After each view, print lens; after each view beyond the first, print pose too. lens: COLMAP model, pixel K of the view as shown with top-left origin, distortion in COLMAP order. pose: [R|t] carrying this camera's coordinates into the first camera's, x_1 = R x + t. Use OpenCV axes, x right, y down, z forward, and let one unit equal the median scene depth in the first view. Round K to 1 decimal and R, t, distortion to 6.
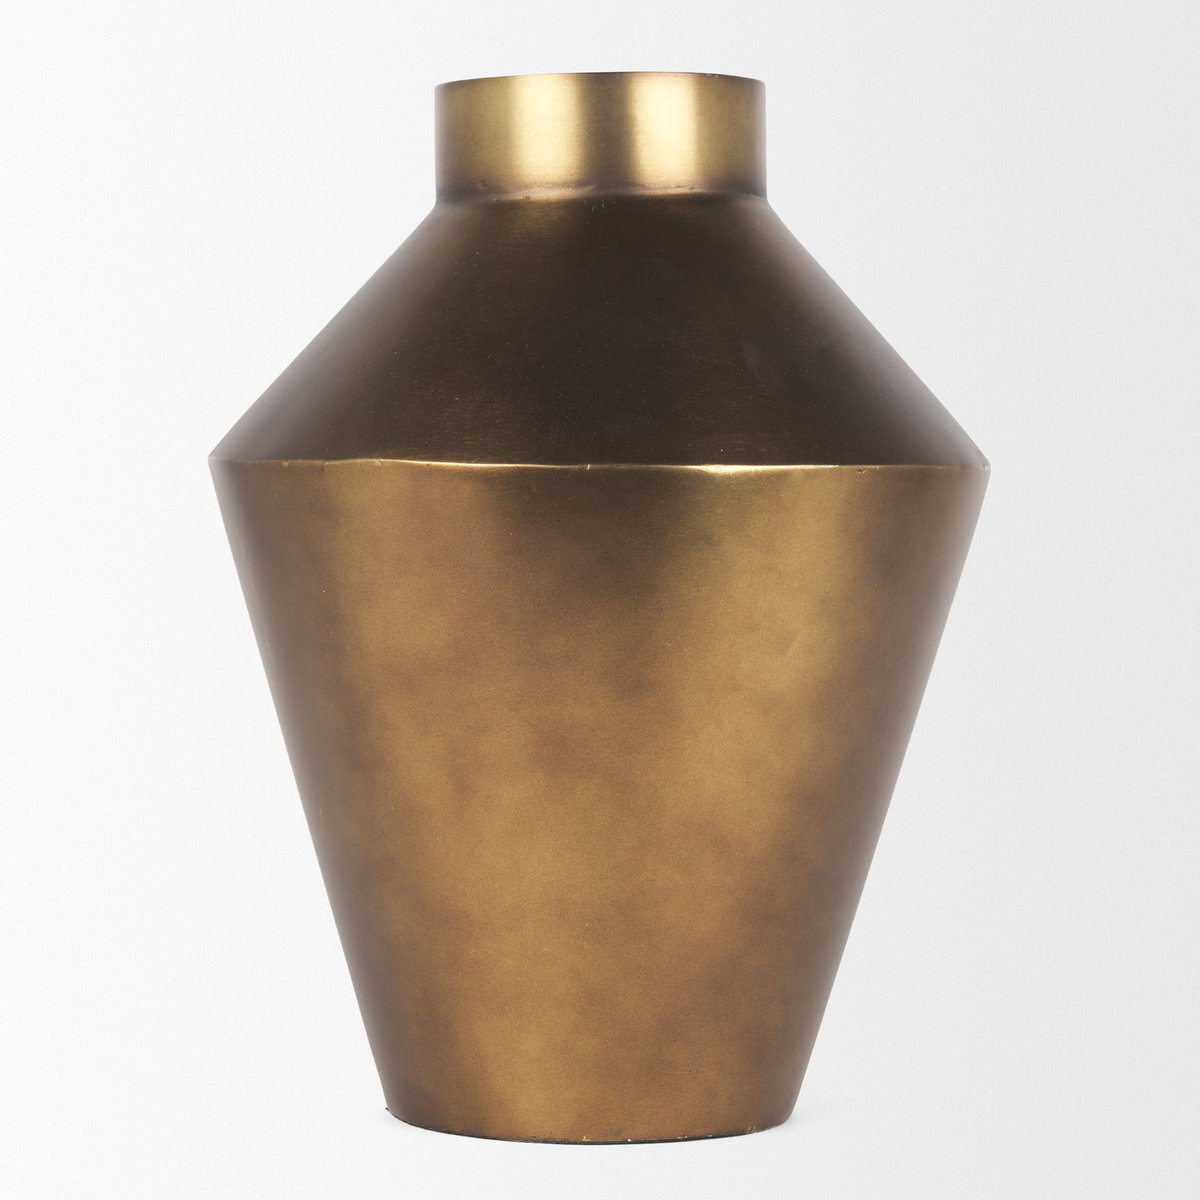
lens RADIAL K [[4458.4, 0, 616.7], [0, 4458.4, 436.7], [0, 0, 1]] dist [0.012805, 0.000000]
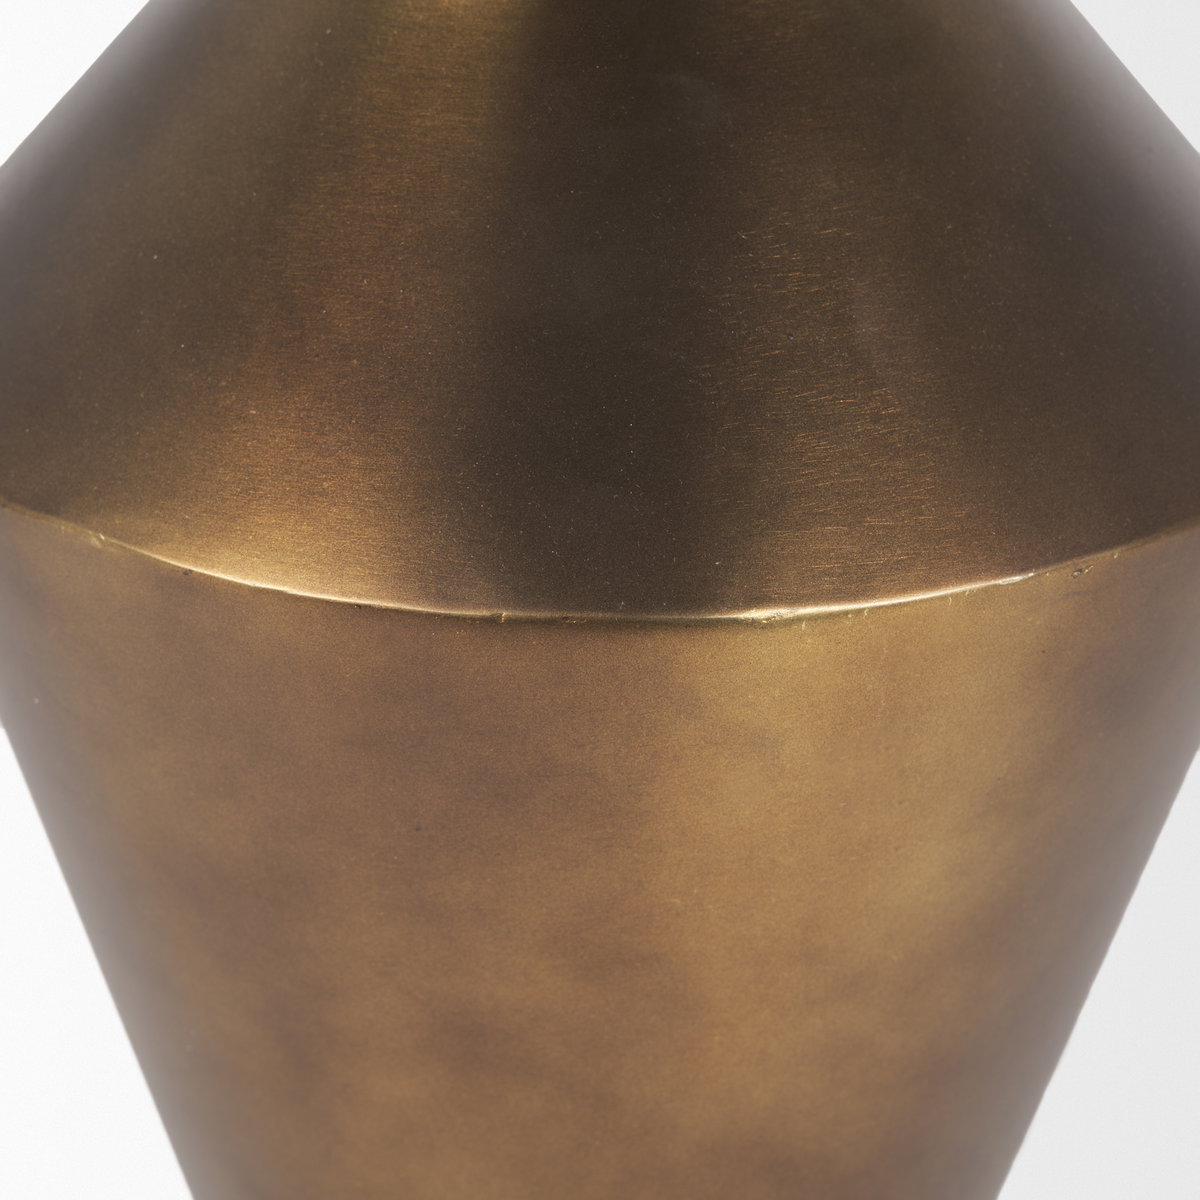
lens RADIAL K [[3528.5, 0, 599.9], [0, 3528.5, 599.3], [0, 0, 1]] dist [-0.027047, 0.000000]
pose [[0.995227, 0.041586, -0.088286, 0.036217], [-0.002370, 0.914695, 0.404137, -0.143597], [0.097561, -0.401999, 0.910428, 0.635107]]
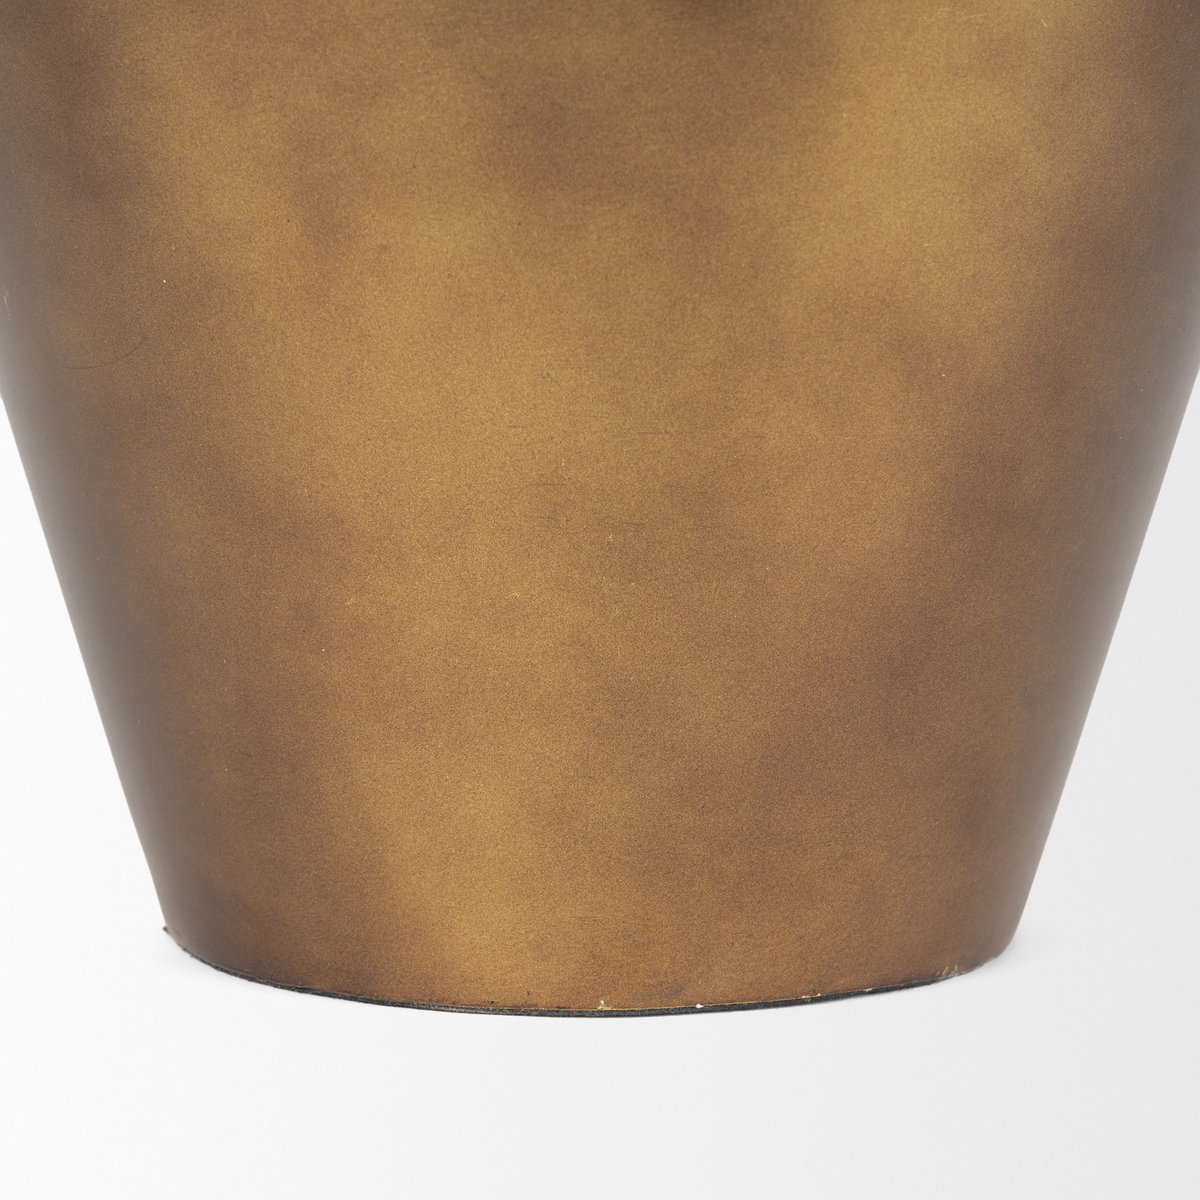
lens RADIAL K [[4458.4, 0, 611.3], [0, 4458.4, 599.2], [0, 0, 1]] dist [0.012805, 0.000000]
pose [[0.998777, -0.012911, 0.047723, -0.027707], [0.007181, 0.992947, 0.118340, 0.062808], [-0.048914, -0.117853, 0.991826, 0.557641]]
